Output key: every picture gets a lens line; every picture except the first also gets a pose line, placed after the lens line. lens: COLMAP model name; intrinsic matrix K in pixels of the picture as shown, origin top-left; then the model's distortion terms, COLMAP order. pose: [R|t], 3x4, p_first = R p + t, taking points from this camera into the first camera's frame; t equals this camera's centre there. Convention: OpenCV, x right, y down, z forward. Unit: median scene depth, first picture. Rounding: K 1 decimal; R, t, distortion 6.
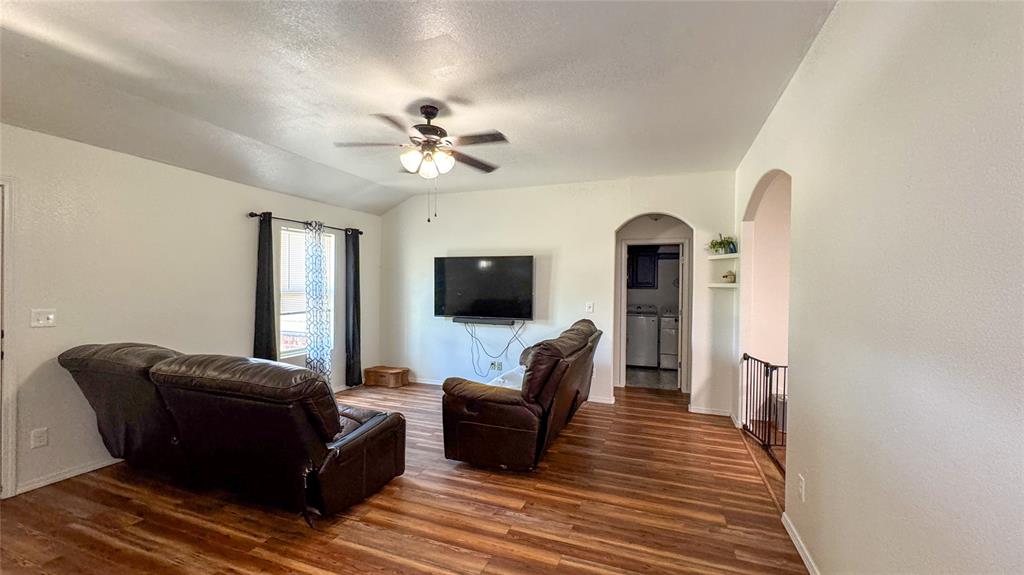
lens RADIAL K [[415.2, 0, 511.9], [0, 415.2, 289.9], [0, 0, 1]] dist [-0.001339, -0.000155]
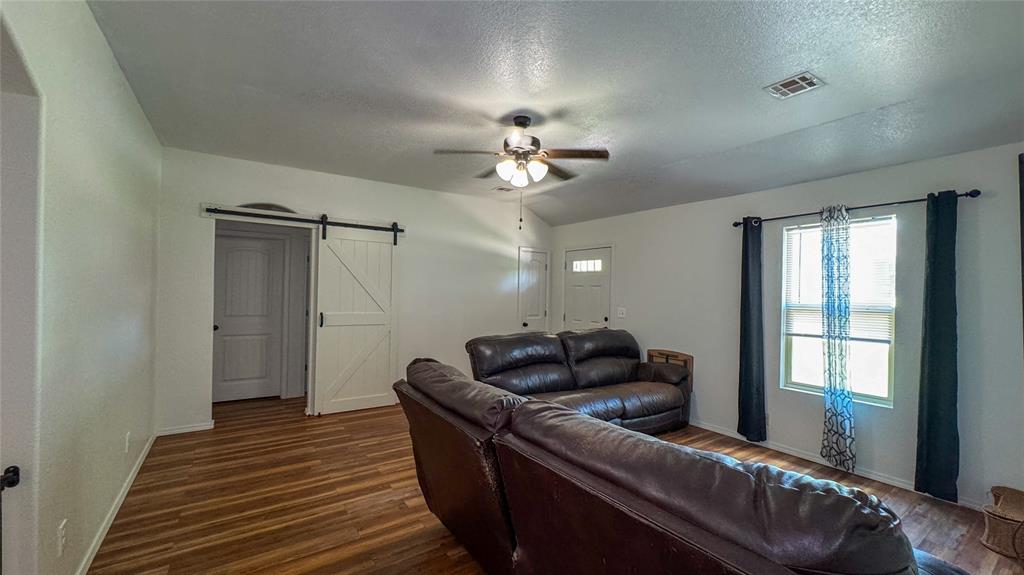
lens RADIAL K [[409.5, 0, 526.3], [0, 409.5, 286.7], [0, 0, 1]] dist [0.001212, 0.000122]
pose [[-0.568604, -0.027850, -0.822140, 0.423601], [-0.026484, 0.999528, -0.015542, -0.008286], [0.822185, 0.012937, -0.569073, 1.083661]]
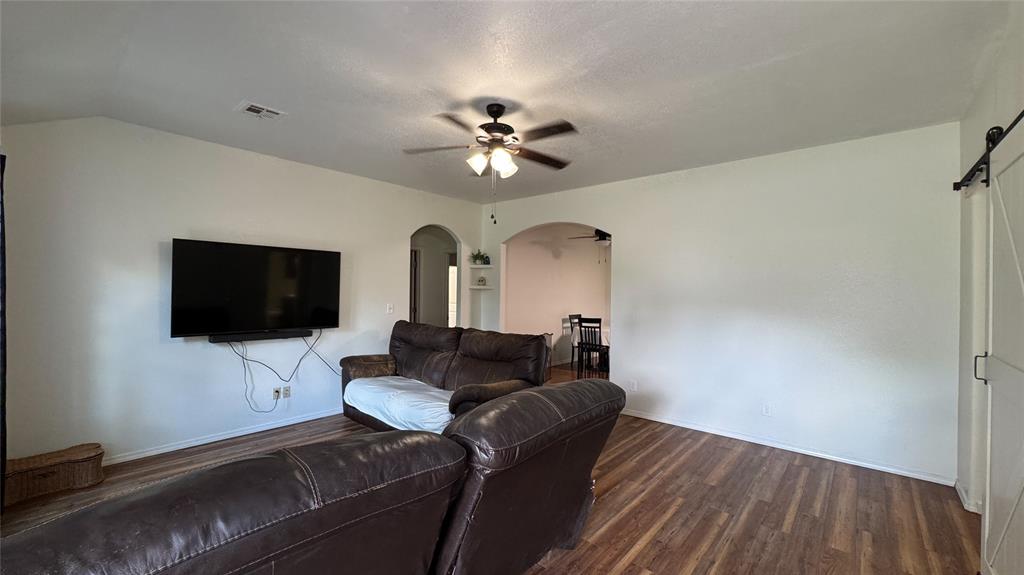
lens RADIAL K [[409.5, 0, 526.3], [0, 409.5, 286.7], [0, 0, 1]] dist [0.001212, 0.000122]
pose [[0.324750, -0.004434, 0.945790, -0.739255], [-0.007248, 0.999948, 0.007177, -0.023776], [-0.945772, -0.009186, 0.324701, 0.418171]]
